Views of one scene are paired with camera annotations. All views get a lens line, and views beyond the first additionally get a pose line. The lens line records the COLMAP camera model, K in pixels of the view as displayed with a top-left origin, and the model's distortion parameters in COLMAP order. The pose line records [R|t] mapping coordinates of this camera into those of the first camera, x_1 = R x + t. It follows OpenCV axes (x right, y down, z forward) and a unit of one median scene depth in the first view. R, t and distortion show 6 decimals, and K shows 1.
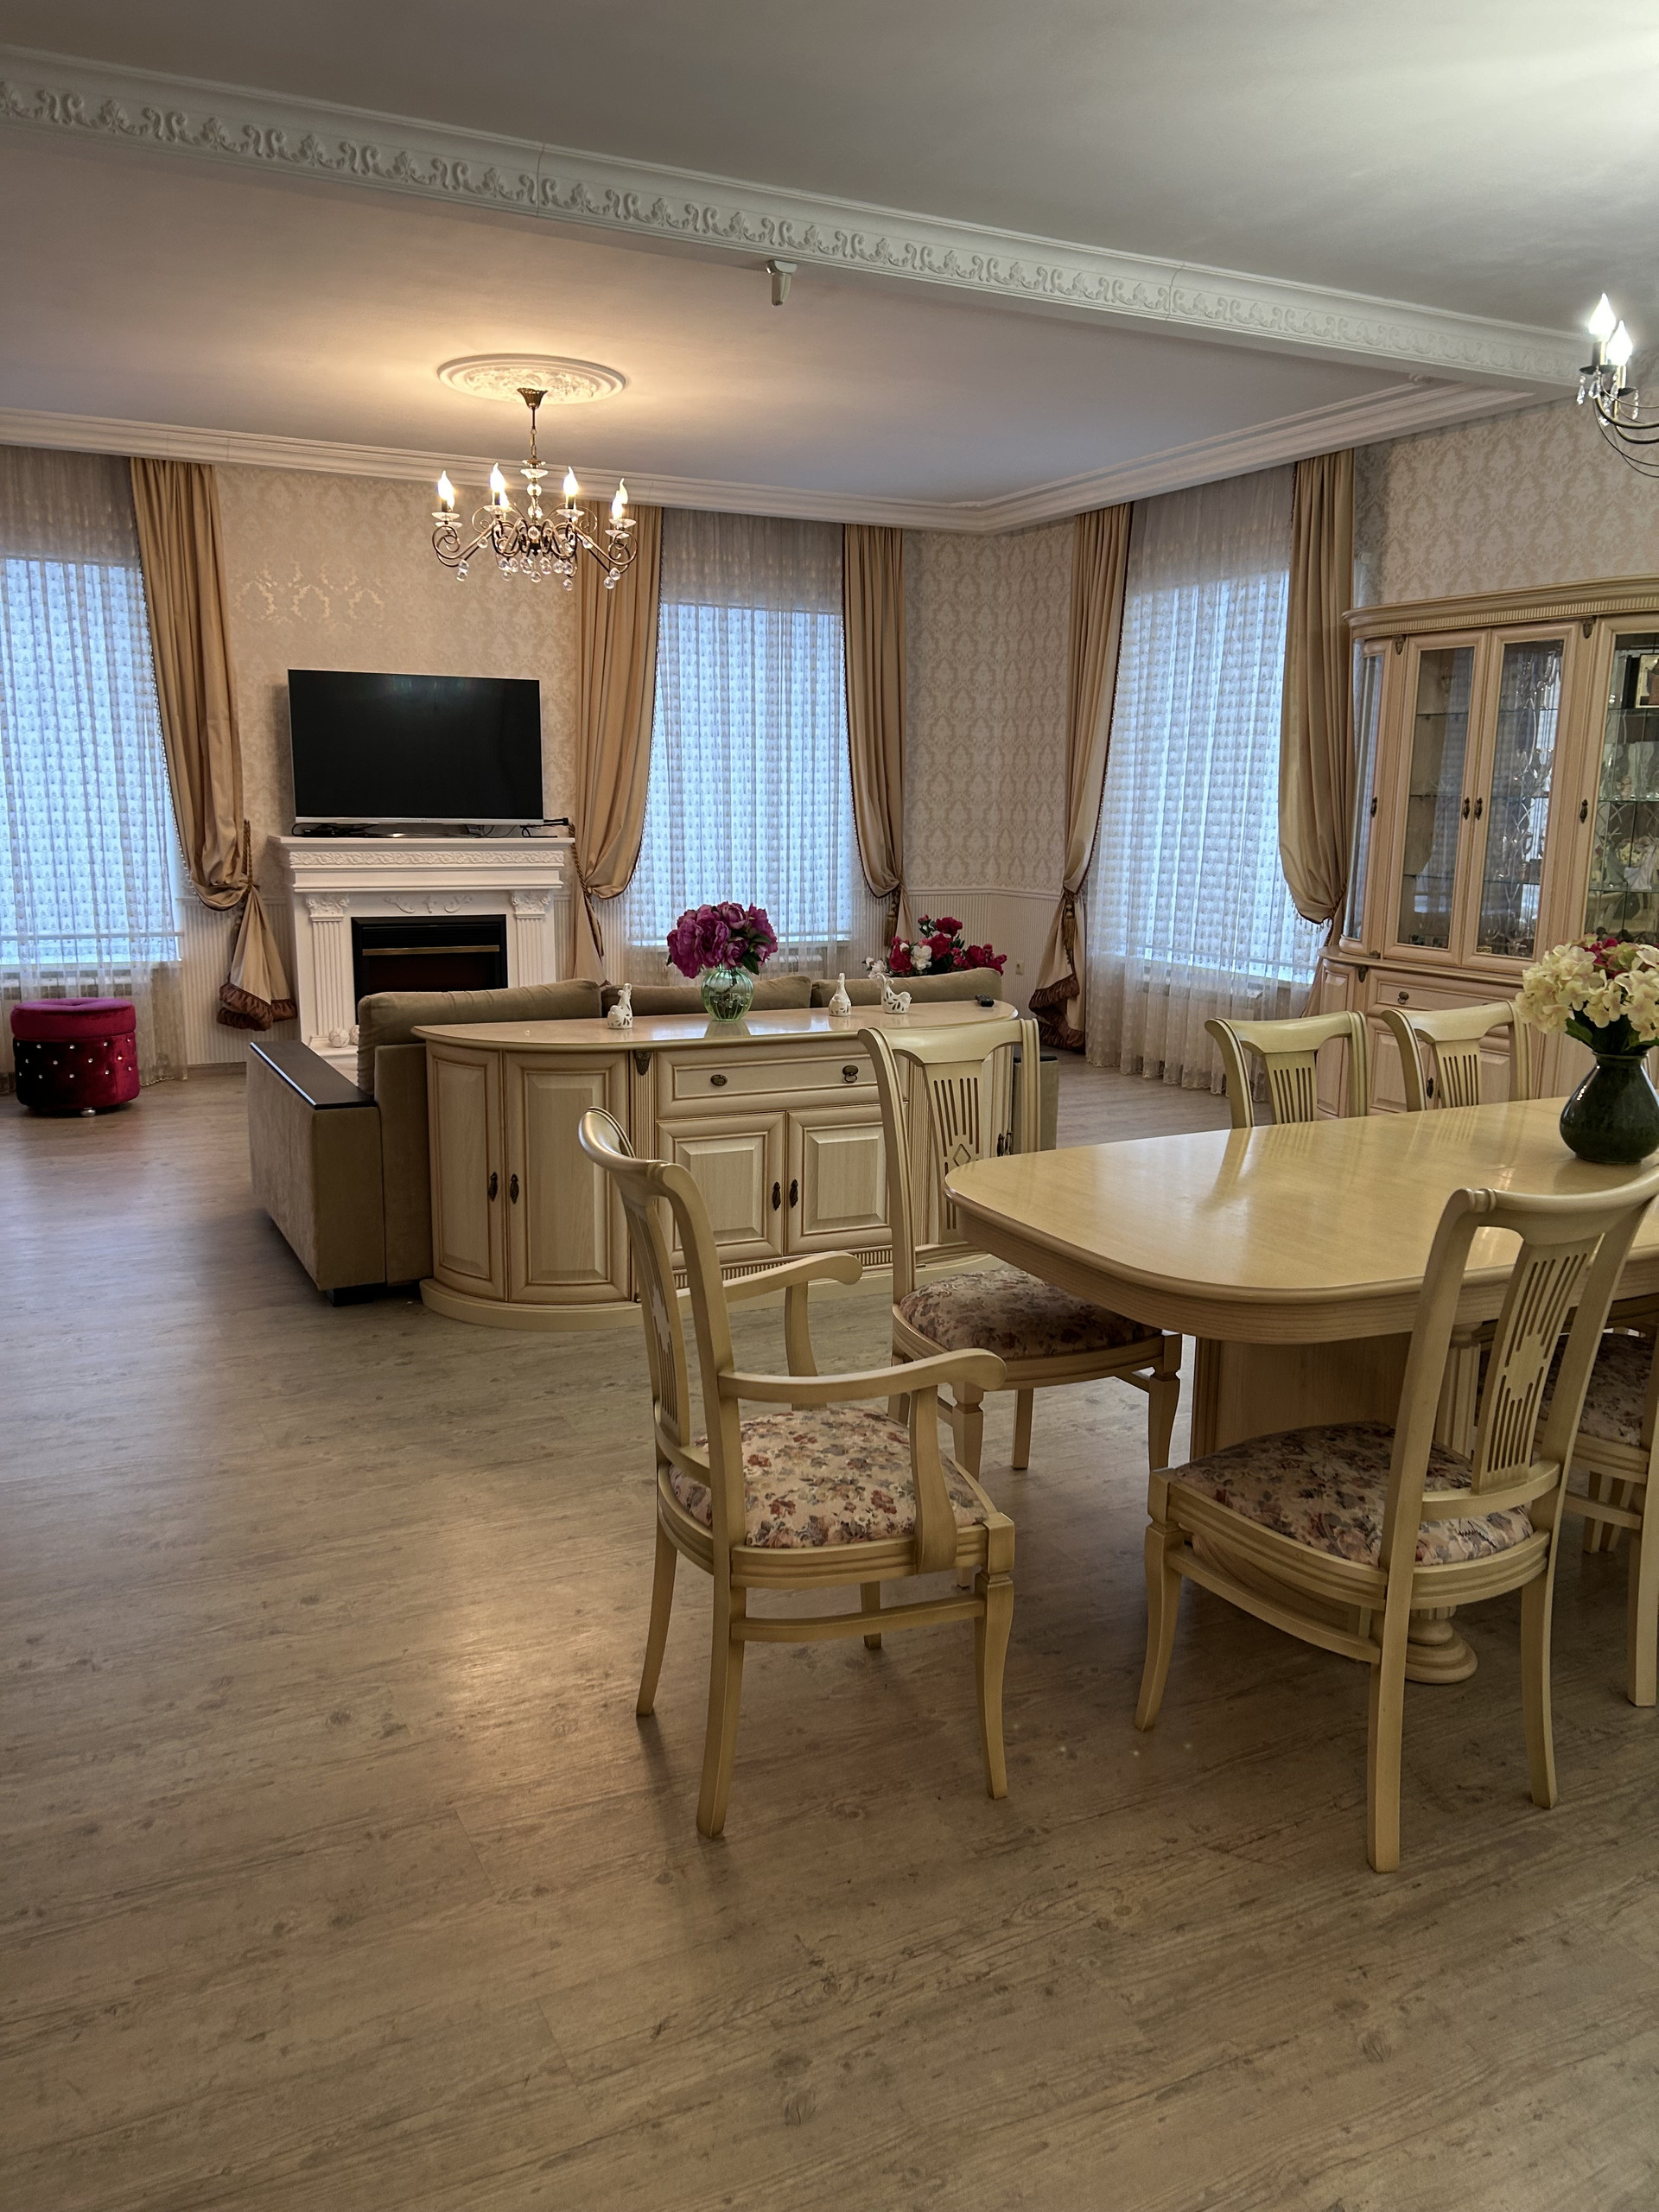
lens RADIAL K [[1668.4, 0, 828.7], [0, 1668.4, 1091.2], [0, 0, 1]] dist [0.060412, -0.068255]
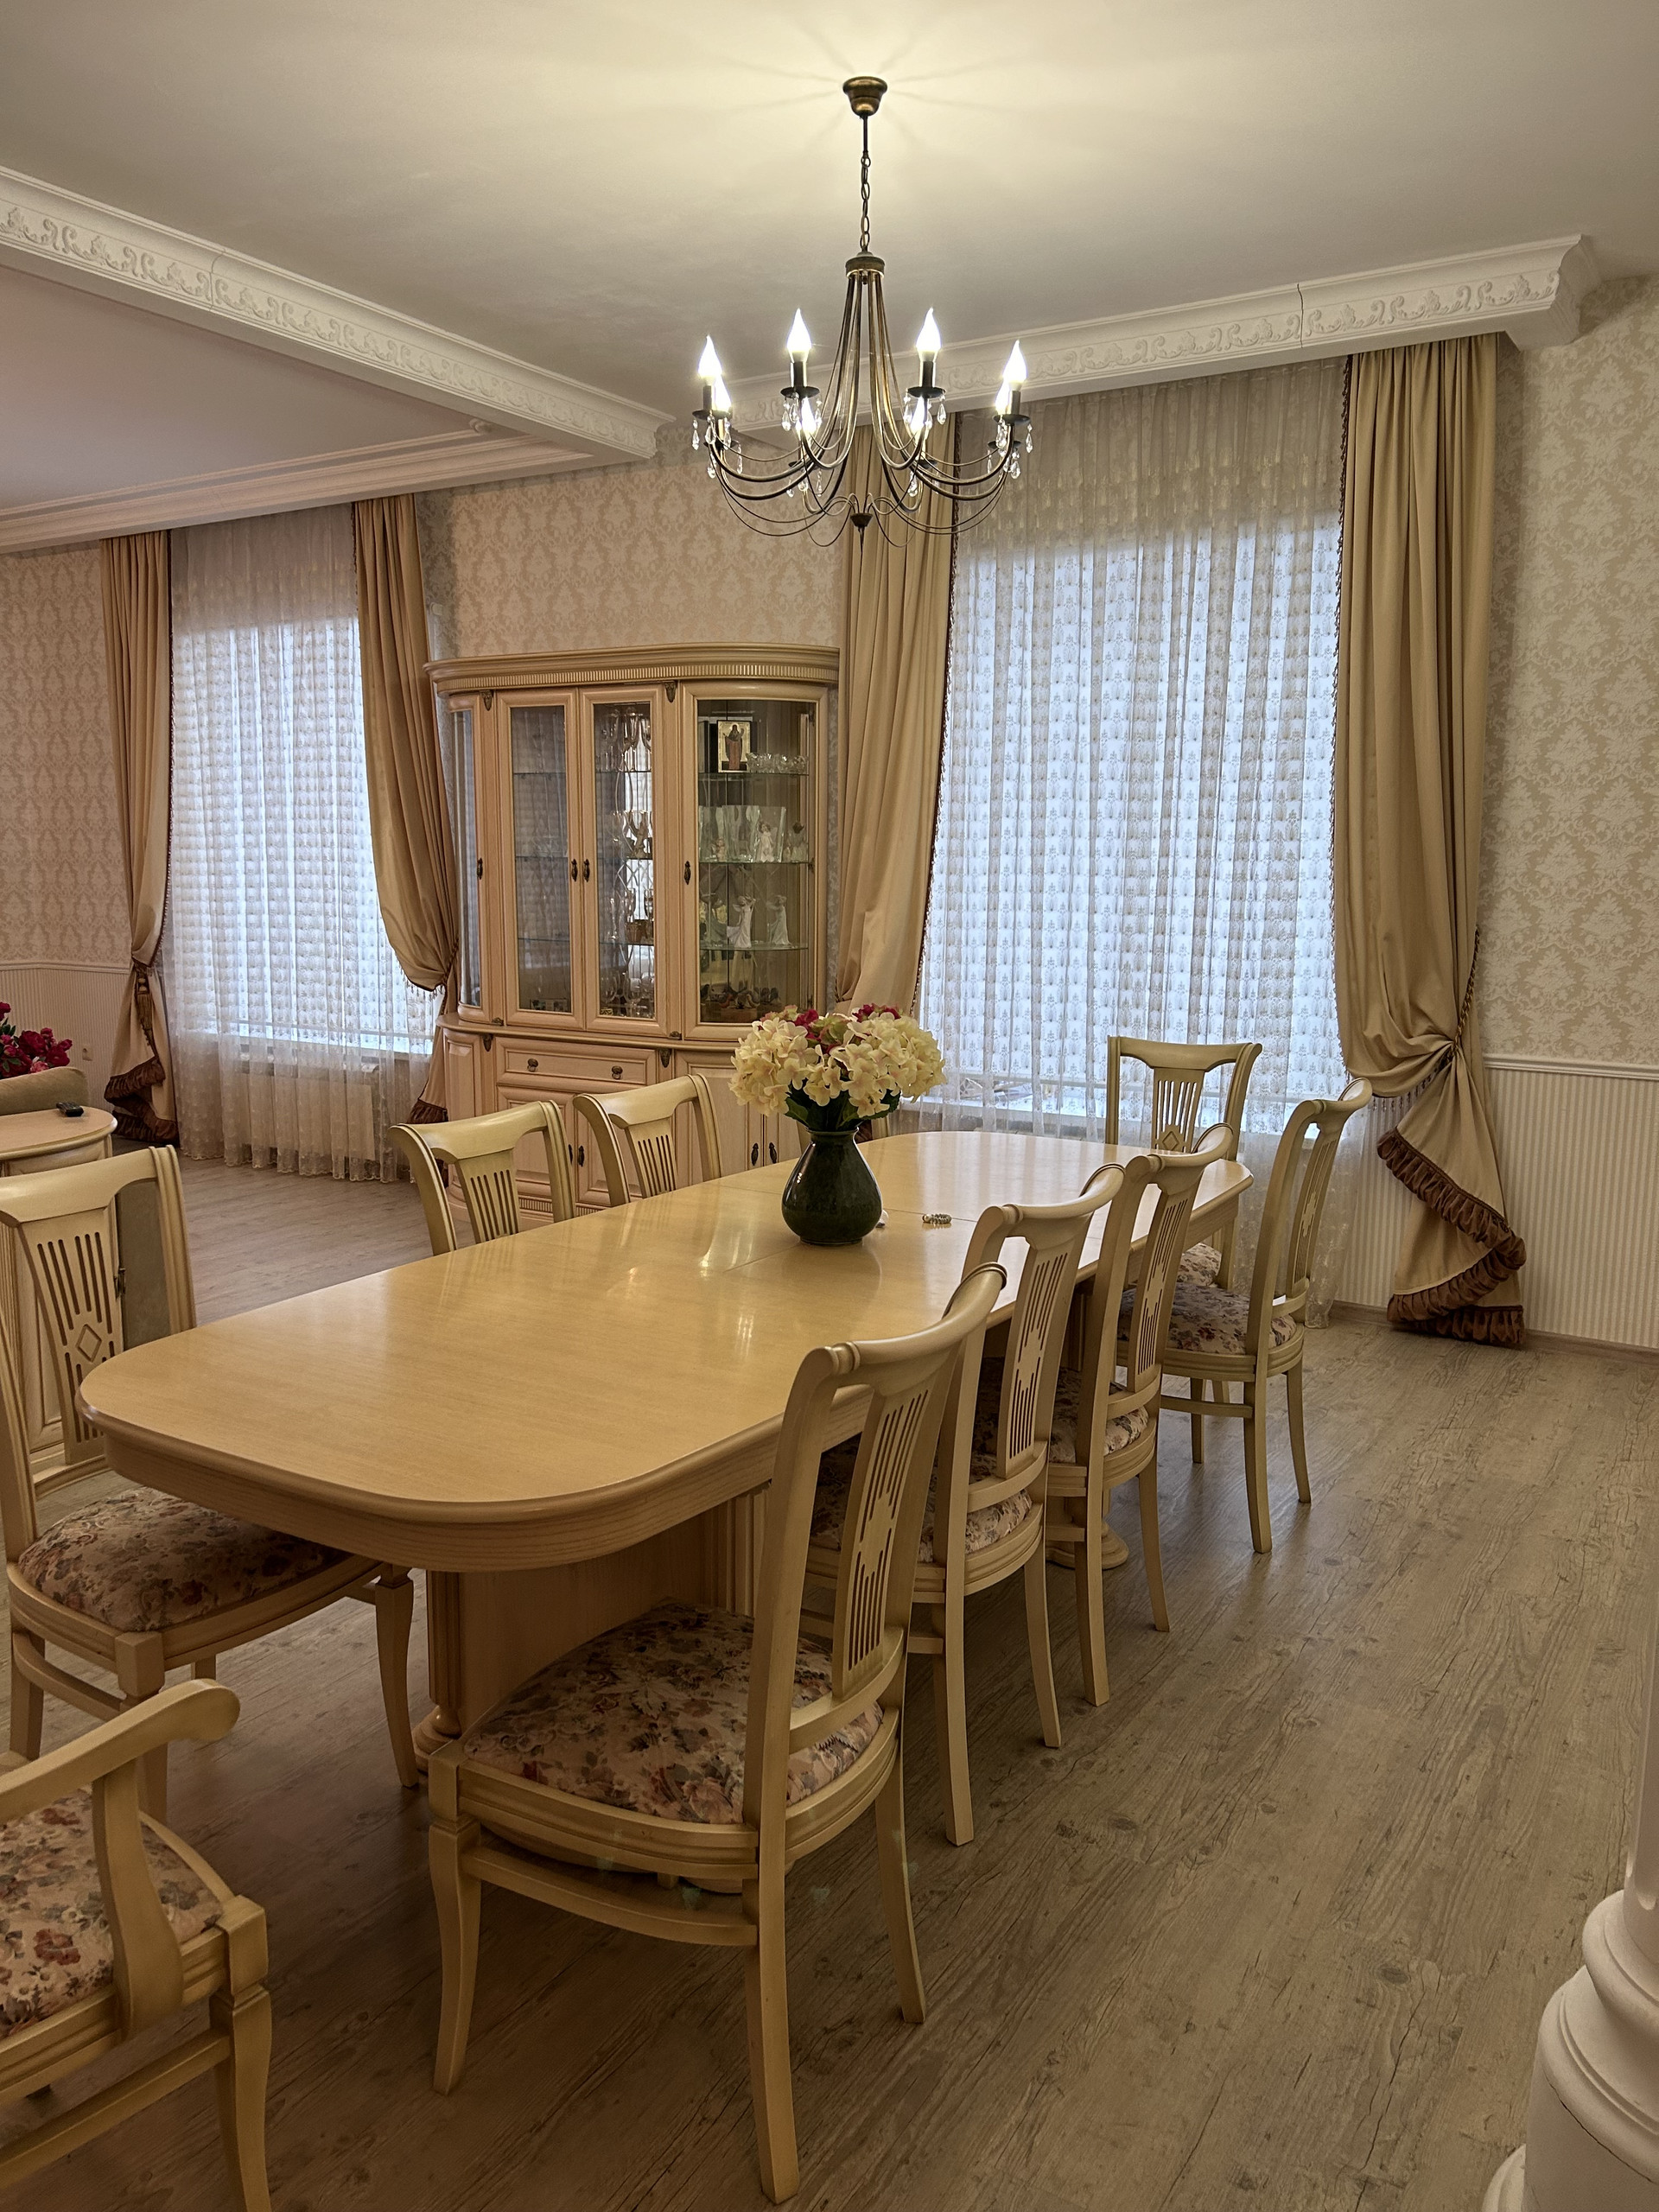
lens RADIAL K [[1668.4, 0, 820.8], [0, 1668.4, 1128.8], [0, 0, 1]] dist [0.060412, -0.068255]
pose [[0.859001, -0.089020, 0.504175, -0.005986], [0.095249, 0.995362, 0.013463, -0.020646], [-0.503035, 0.036457, 0.863497, 0.109185]]
